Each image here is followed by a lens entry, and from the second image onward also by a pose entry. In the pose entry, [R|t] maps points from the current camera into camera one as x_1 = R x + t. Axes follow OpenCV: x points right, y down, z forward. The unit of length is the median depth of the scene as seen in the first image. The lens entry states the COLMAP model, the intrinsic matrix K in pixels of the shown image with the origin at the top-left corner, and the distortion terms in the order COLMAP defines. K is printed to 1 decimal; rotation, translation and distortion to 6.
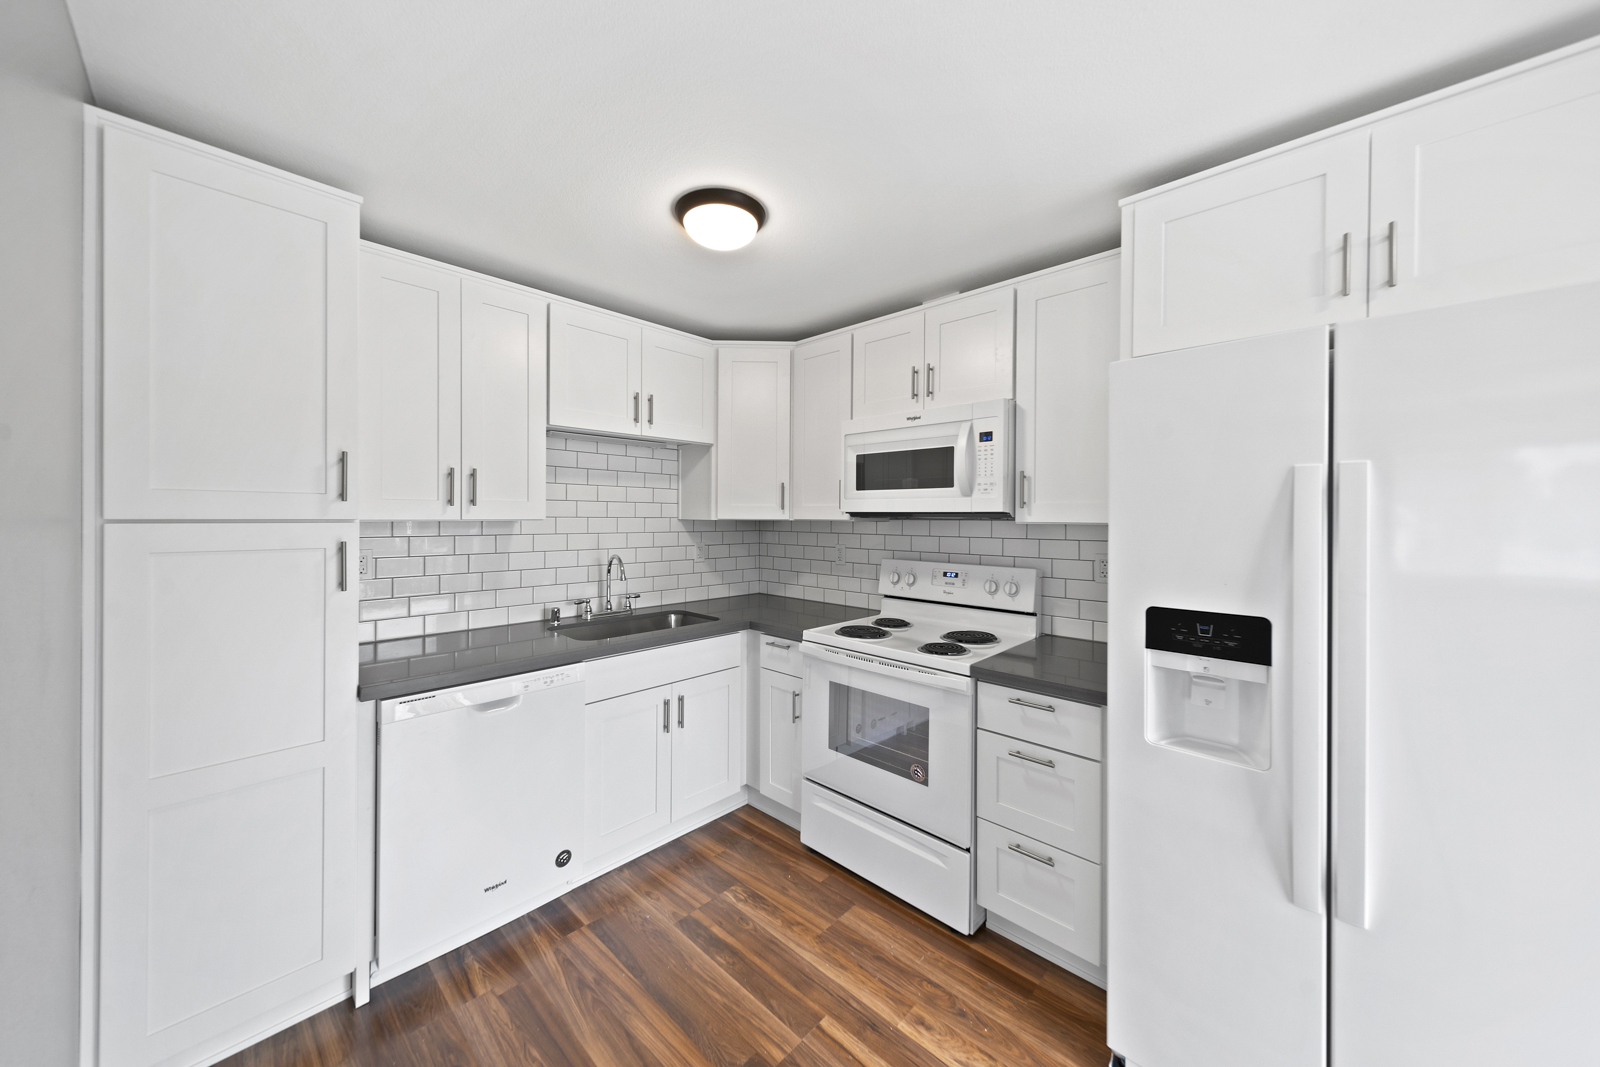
lens RADIAL K [[566.7, 0, 794.2], [0, 566.7, 518.7], [0, 0, 1]] dist [-0.000328, -0.000420]
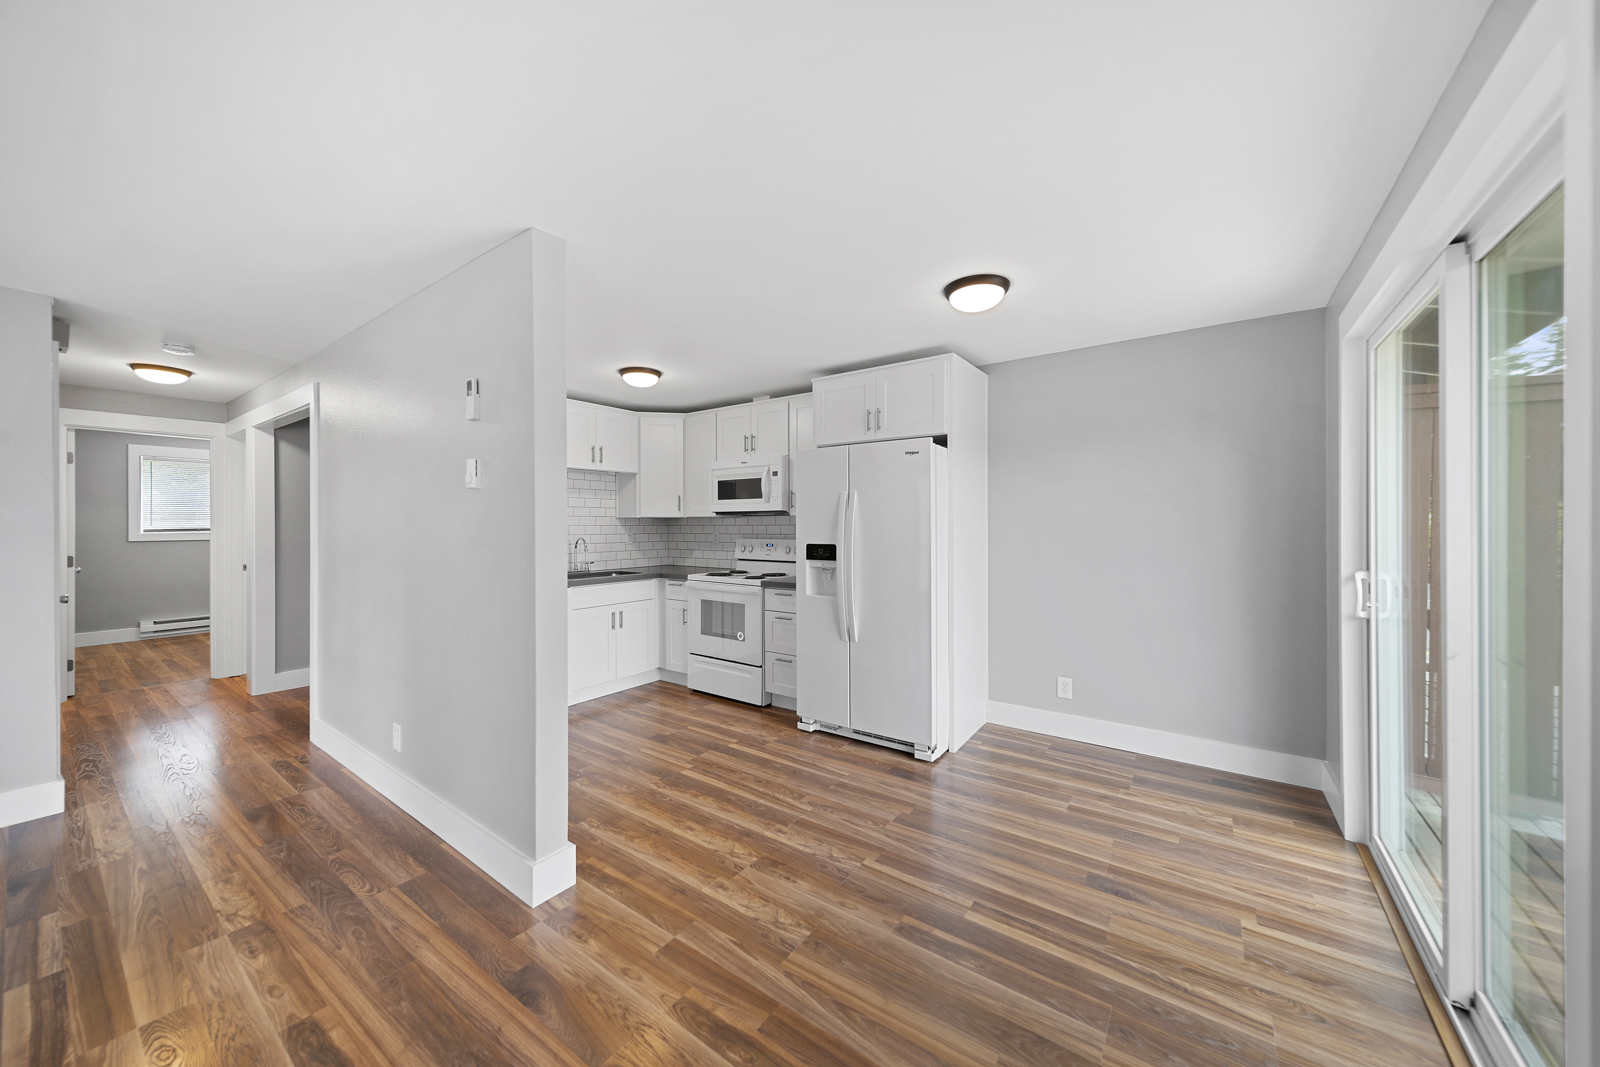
lens RADIAL K [[566.7, 0, 796.0], [0, 566.7, 524.4], [0, 0, 1]] dist [-0.000328, -0.000420]
pose [[0.991225, -0.009159, 0.131871, 0.126753], [0.009552, 0.999952, -0.002346, 0.039071], [-0.131843, 0.003585, 0.991264, -0.921355]]
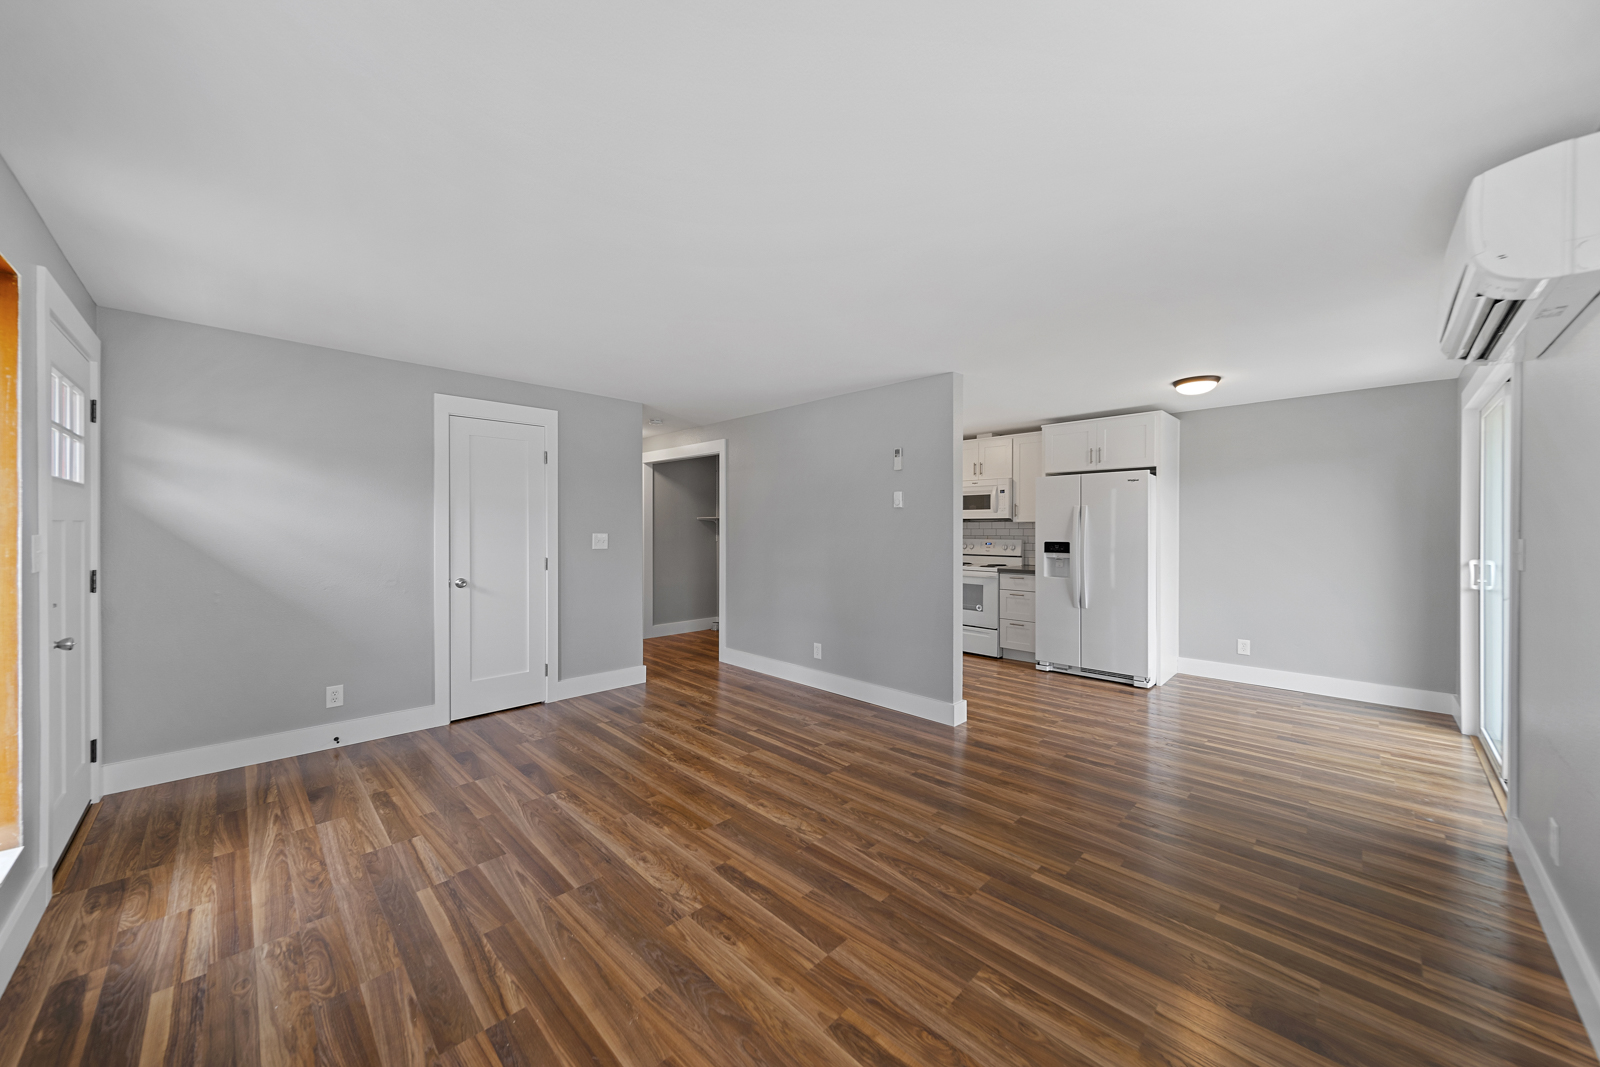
lens RADIAL K [[566.7, 0, 792.9], [0, 566.7, 529.9], [0, 0, 1]] dist [-0.000328, -0.000420]
pose [[0.999359, -0.004237, -0.035541, -0.536089], [0.004189, 0.999990, -0.001420, 0.040962], [0.035547, 0.001270, 0.999367, -1.647041]]
